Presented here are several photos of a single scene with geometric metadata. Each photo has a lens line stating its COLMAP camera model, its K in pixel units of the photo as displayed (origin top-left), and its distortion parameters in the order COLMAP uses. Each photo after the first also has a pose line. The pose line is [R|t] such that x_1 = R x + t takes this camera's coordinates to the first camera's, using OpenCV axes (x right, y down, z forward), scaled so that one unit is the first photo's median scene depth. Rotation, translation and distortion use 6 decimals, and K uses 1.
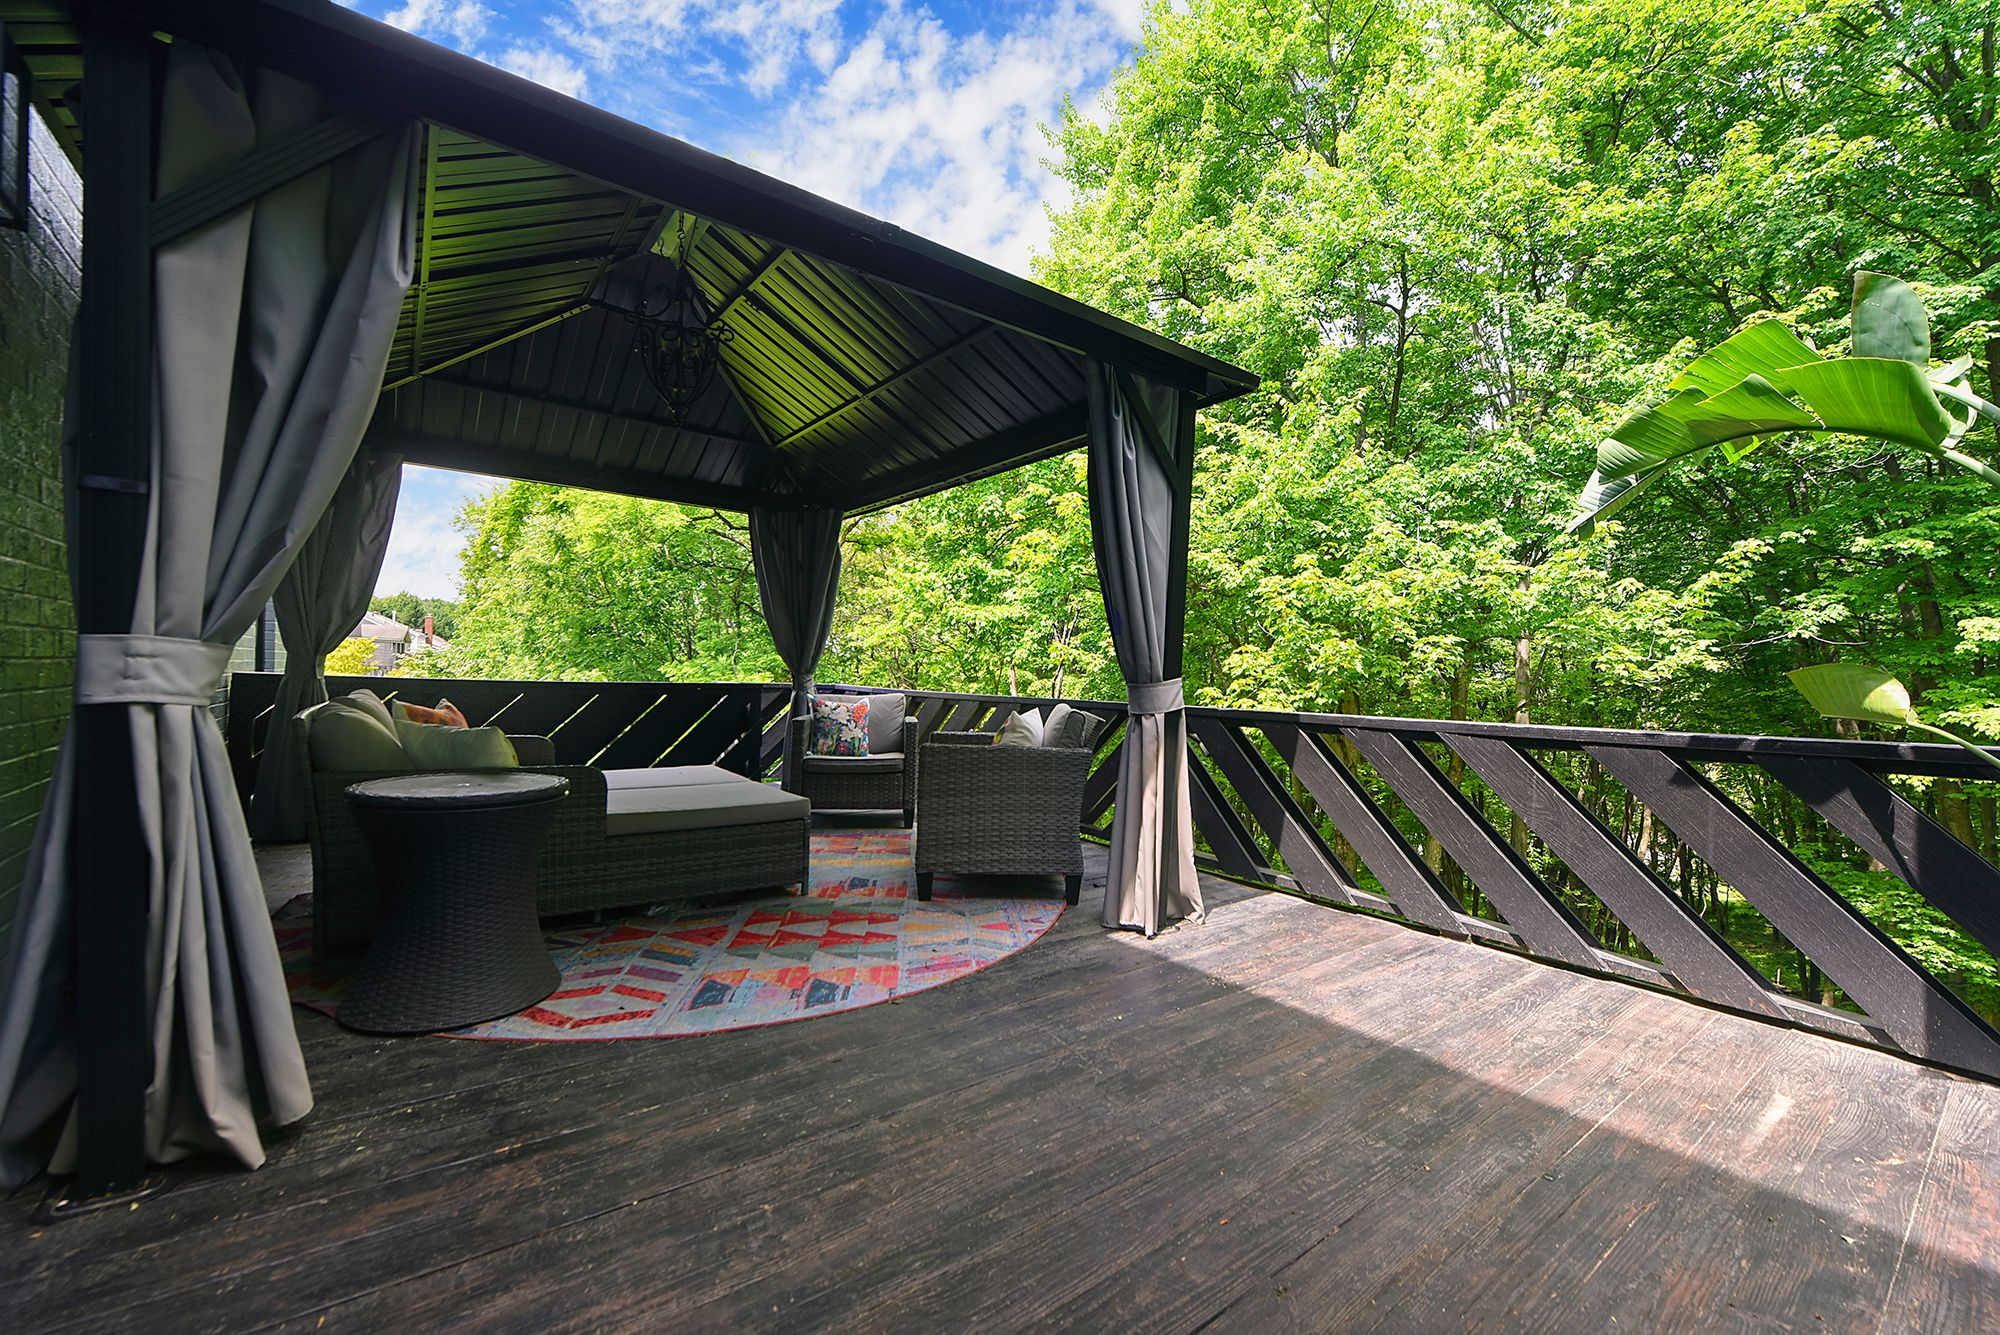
lens RADIAL K [[809.3, 0, 1000.0], [0, 809.3, 667.5], [0, 0, 1]] dist [0.001606, 0.000216]
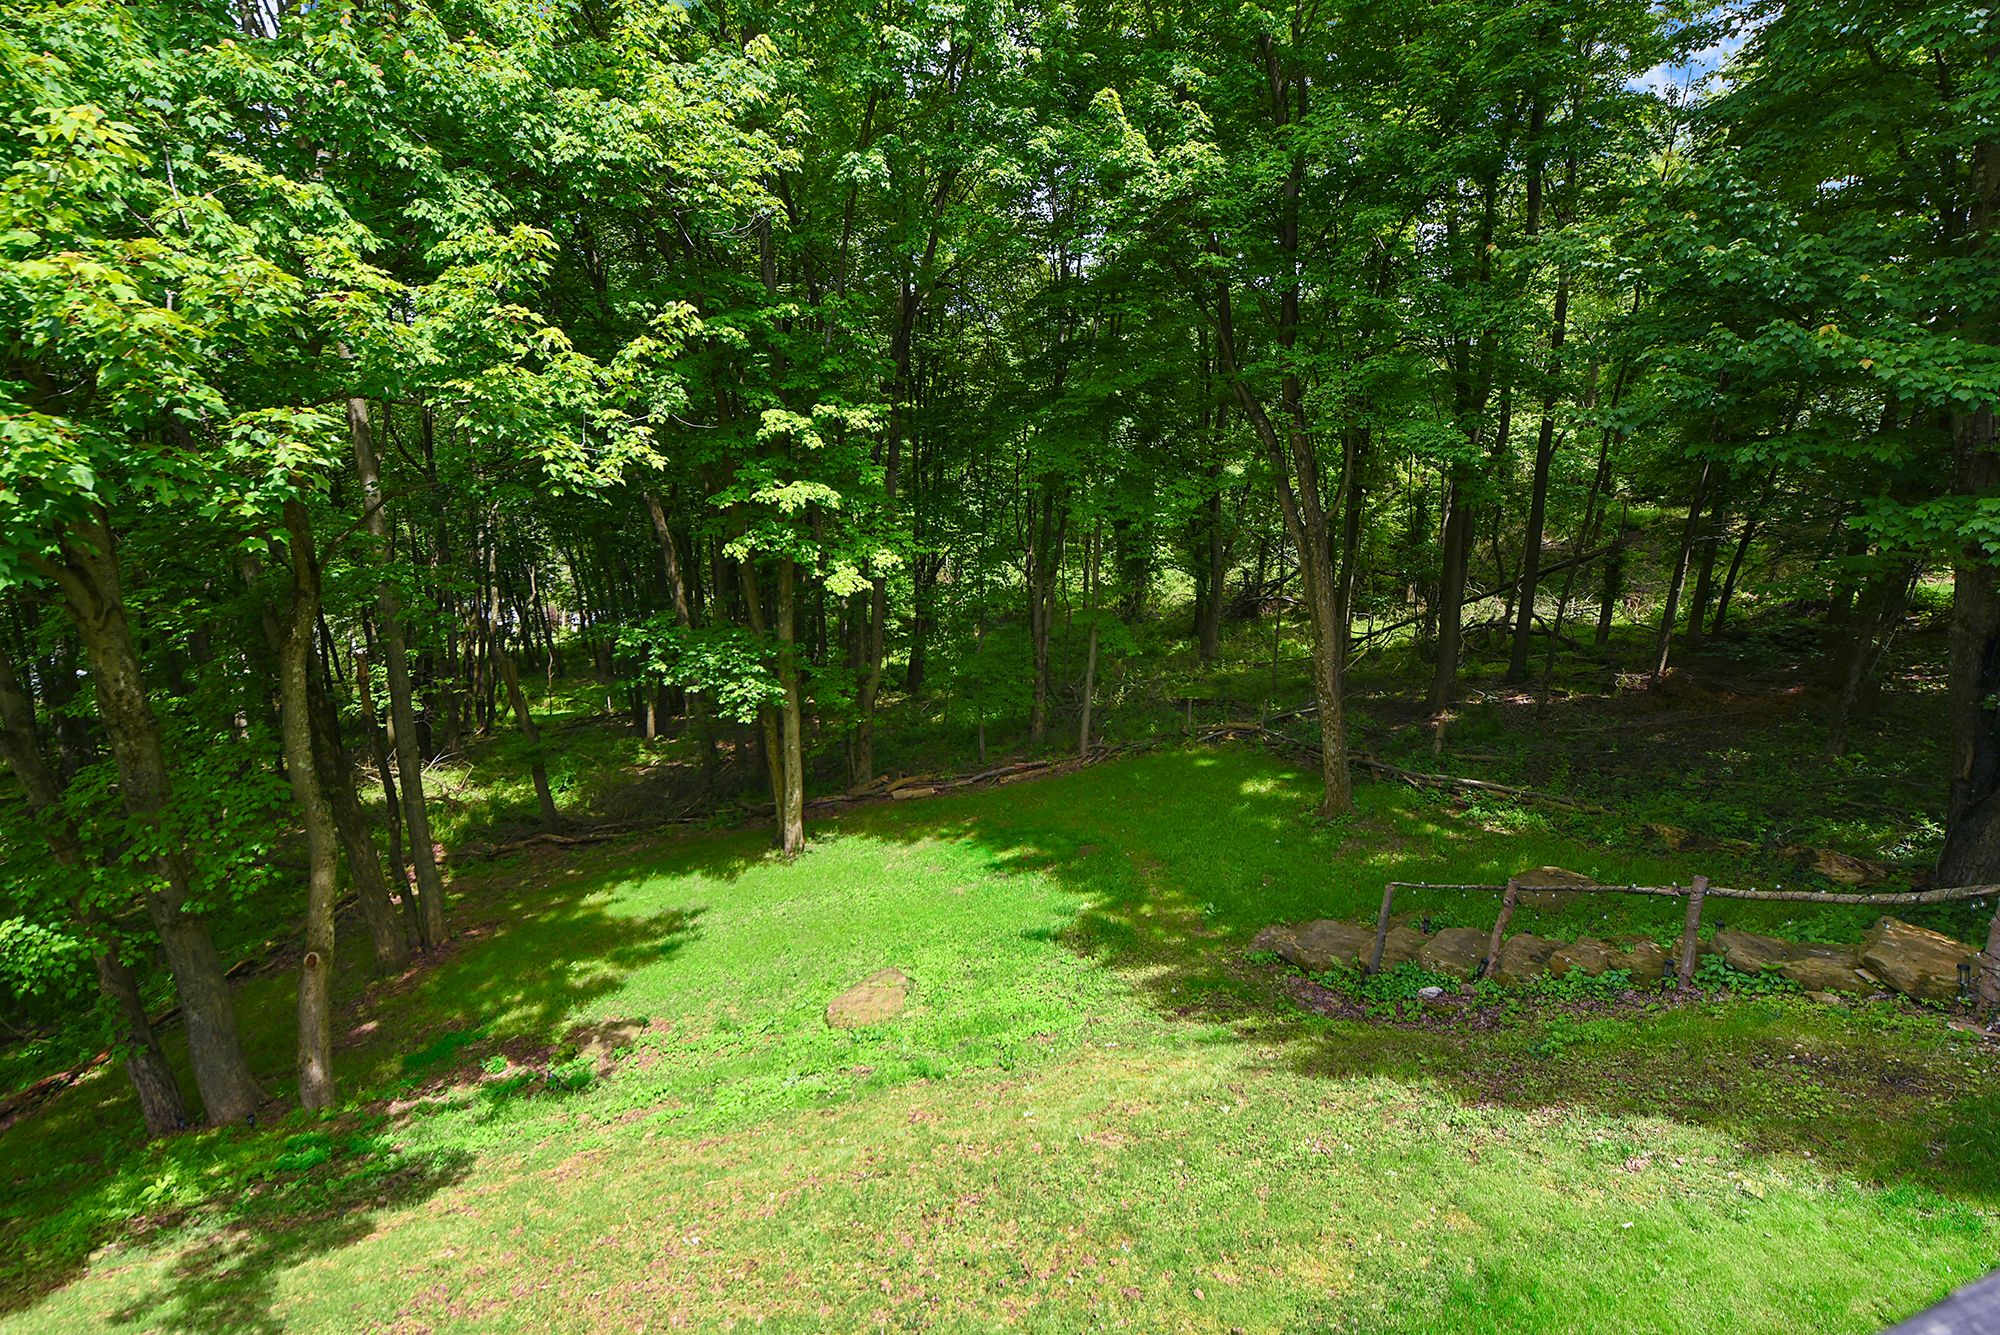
lens RADIAL K [[803.8, 0, 991.0], [0, 803.8, 704.5], [0, 0, 1]] dist [-0.028432, 0.000131]
pose [[0.318095, -0.276677, 0.906788, 0.181049], [-0.051861, 0.949958, 0.308042, -0.031950], [-0.946639, -0.145013, 0.287829, 0.387094]]
